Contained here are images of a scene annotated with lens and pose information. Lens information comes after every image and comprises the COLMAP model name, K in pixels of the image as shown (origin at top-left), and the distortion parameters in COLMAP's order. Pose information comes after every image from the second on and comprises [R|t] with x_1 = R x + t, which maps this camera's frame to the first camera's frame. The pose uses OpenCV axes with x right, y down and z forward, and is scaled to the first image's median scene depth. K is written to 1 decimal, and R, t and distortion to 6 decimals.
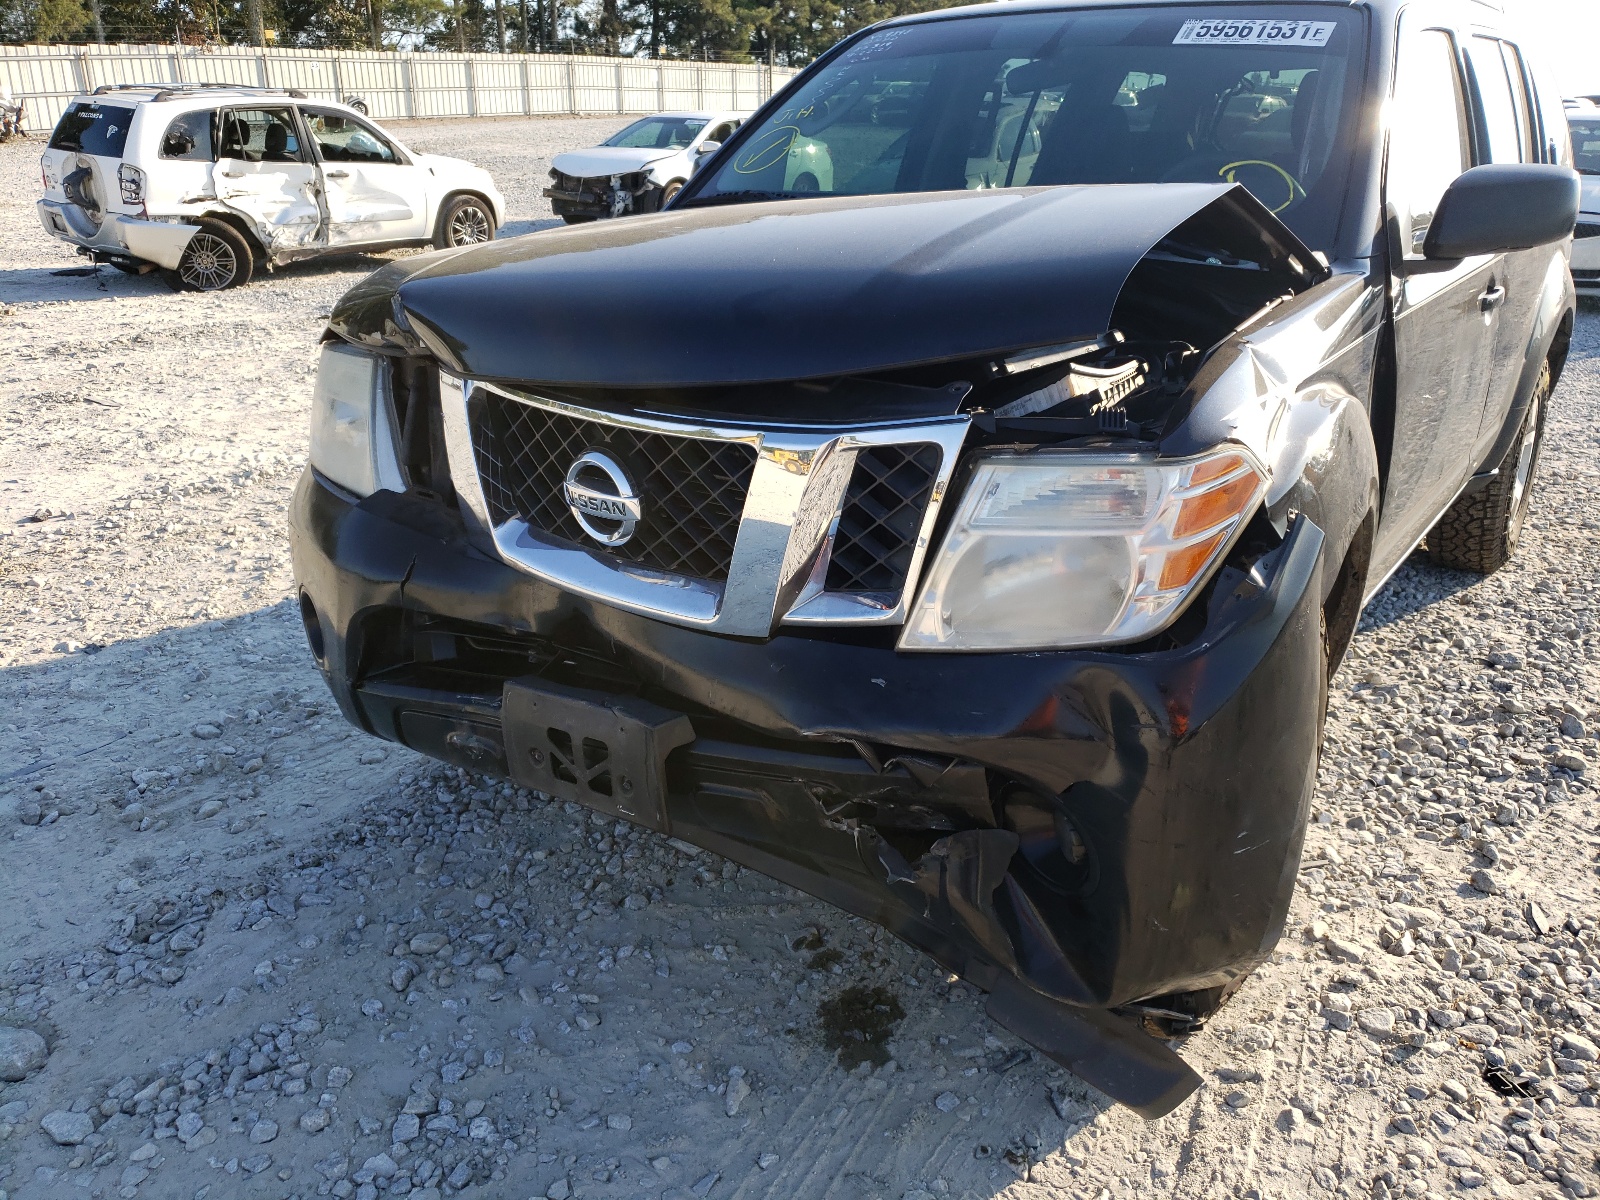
lens RADIAL K [[1222.5, 0, 796.3], [0, 1222.5, 583.8], [0, 0, 1]] dist [0.003466, 0.025549]
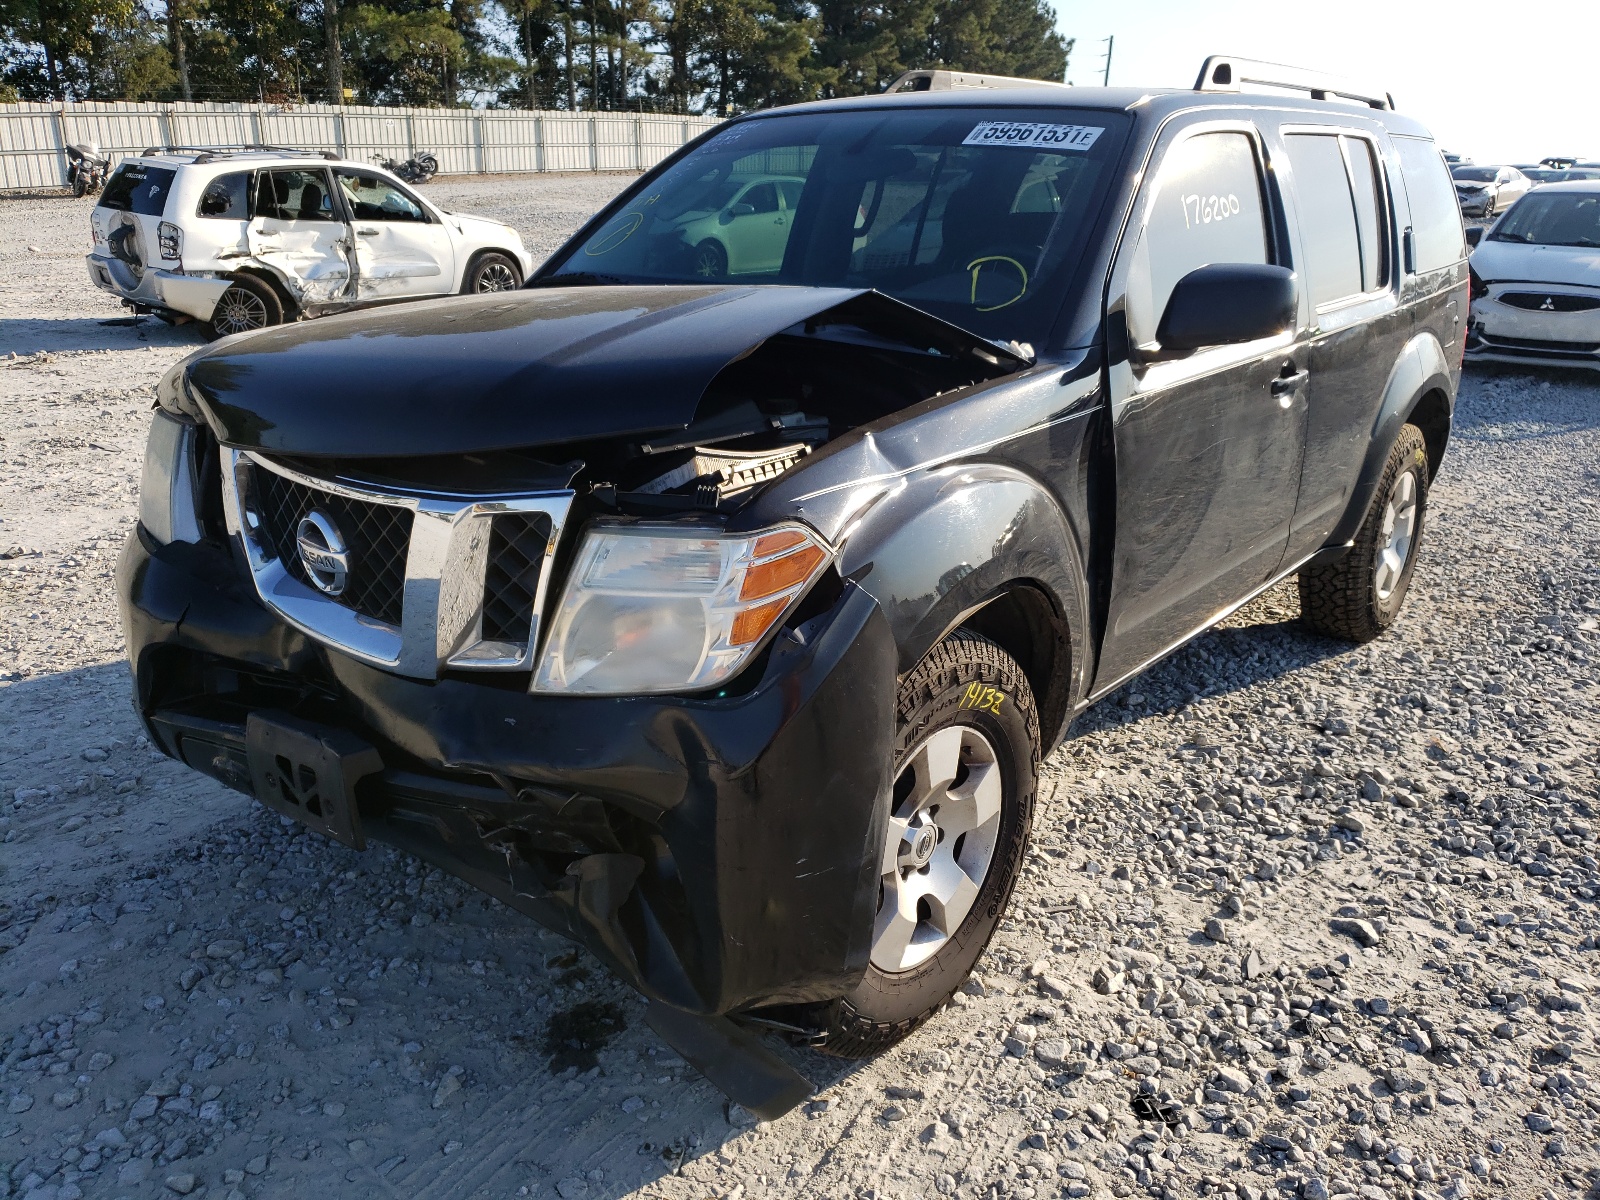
lens RADIAL K [[1222.5, 0, 809.7], [0, 1222.5, 612.3], [0, 0, 1]] dist [0.003466, 0.025549]
pose [[0.998538, 0.025567, -0.047633, 0.264429], [-0.026458, 0.999485, -0.018165, -0.004999], [0.047144, 0.019399, 0.998700, -0.086933]]
